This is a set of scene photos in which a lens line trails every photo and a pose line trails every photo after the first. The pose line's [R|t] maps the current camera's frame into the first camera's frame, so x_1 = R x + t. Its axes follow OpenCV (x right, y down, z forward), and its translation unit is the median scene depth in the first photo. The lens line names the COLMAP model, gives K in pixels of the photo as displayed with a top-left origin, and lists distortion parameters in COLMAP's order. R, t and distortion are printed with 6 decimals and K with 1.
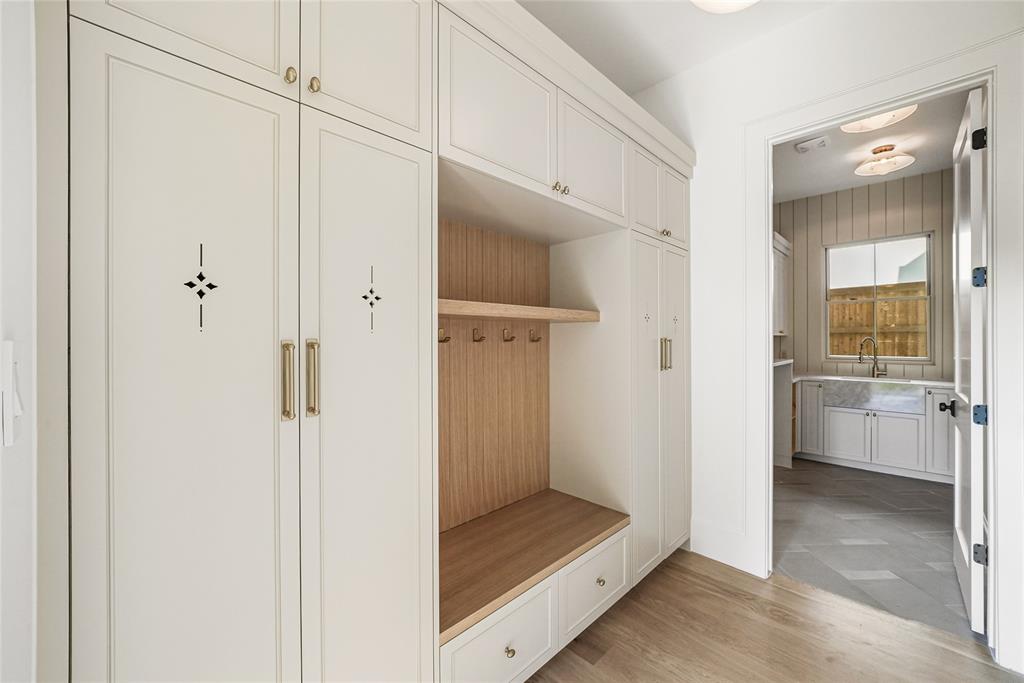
lens RADIAL K [[401.7, 0, 510.6], [0, 401.7, 344.8], [0, 0, 1]] dist [-0.015894, 0.004279]
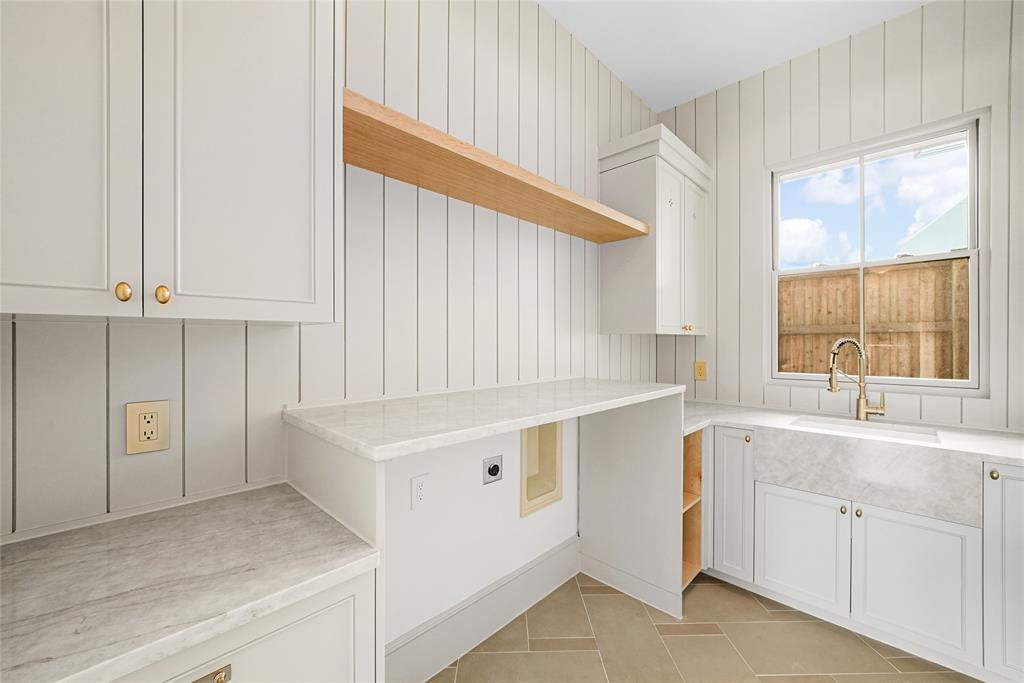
lens RADIAL K [[401.7, 0, 510.6], [0, 401.7, 344.8], [0, 0, 1]] dist [-0.015894, 0.004279]
pose [[0.999906, 0.005272, 0.012650, 0.471411], [-0.005228, 0.999980, -0.003472, -0.006464], [-0.012668, 0.003406, 0.999914, 0.507991]]
